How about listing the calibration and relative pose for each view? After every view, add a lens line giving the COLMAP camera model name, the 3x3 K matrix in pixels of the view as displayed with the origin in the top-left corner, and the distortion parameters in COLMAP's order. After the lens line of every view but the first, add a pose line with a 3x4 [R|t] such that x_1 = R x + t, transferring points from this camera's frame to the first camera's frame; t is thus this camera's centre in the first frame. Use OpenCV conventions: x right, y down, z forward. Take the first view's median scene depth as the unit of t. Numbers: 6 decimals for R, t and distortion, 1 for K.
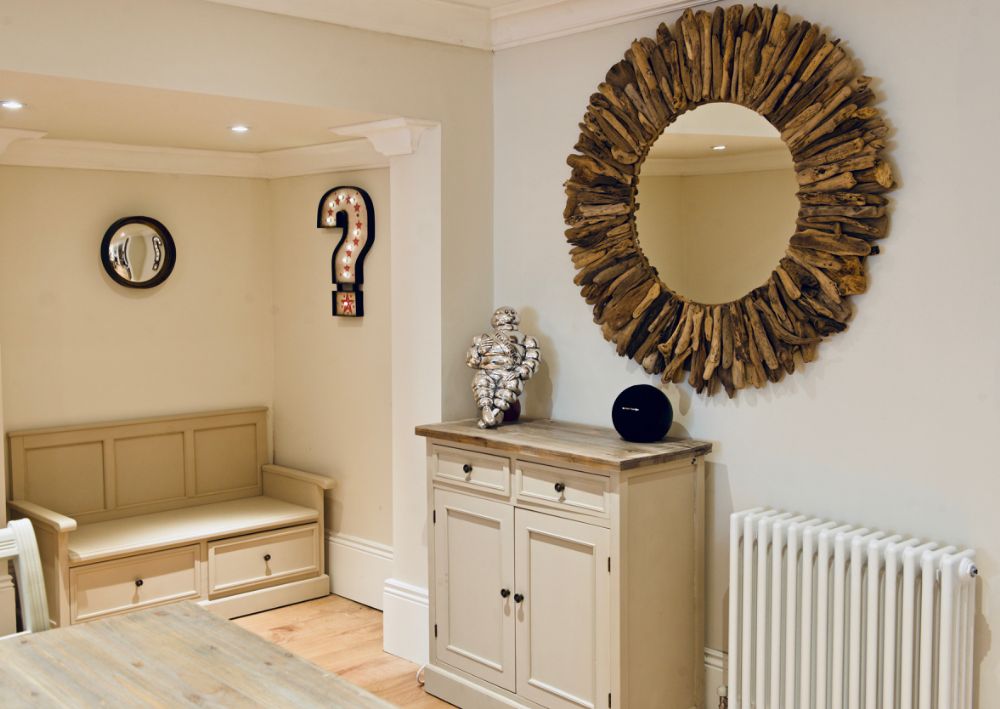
lens RADIAL K [[1060.1, 0, 498.8], [0, 1060.1, 351.1], [0, 0, 1]] dist [0.083276, 0.000000]
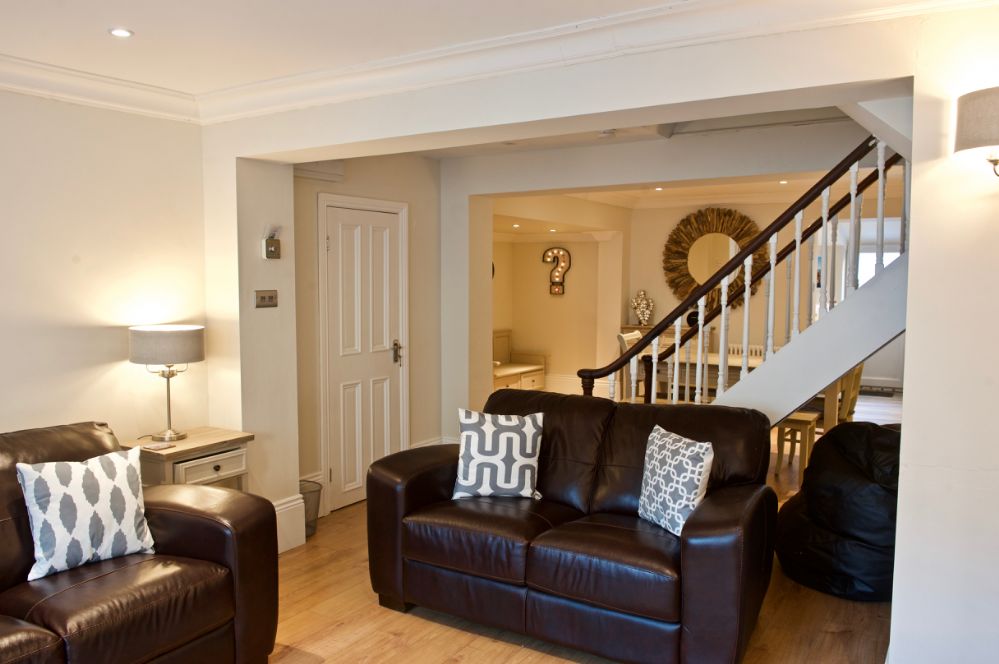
lens RADIAL K [[783.3, 0, 498.3], [0, 783.3, 333.2], [0, 0, 1]] dist [-0.034876, -0.002500]
pose [[0.964875, -0.013884, 0.262343, -1.113047], [0.014115, 0.999900, 0.001003, 0.086781], [-0.262331, 0.002736, 0.964974, -1.251336]]
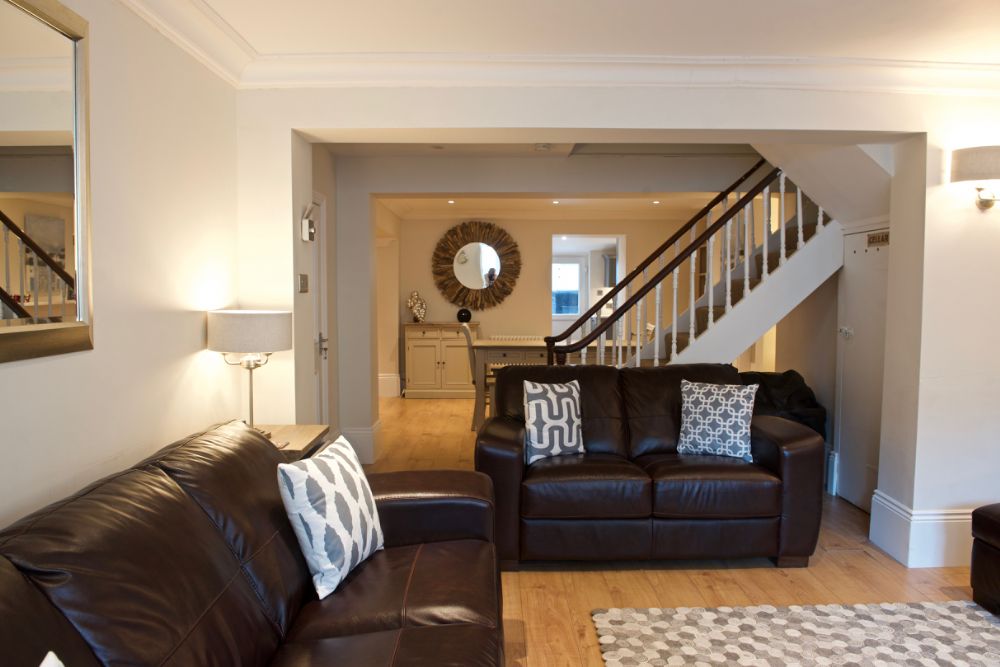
lens RADIAL K [[706.1, 0, 502.9], [0, 706.1, 334.6], [0, 0, 1]] dist [-0.038171, -0.008357]
pose [[0.665785, -0.040503, 0.745043, -1.715389], [0.051721, 0.998629, 0.008070, 0.110848], [-0.744349, 0.033161, 0.666967, -0.883023]]
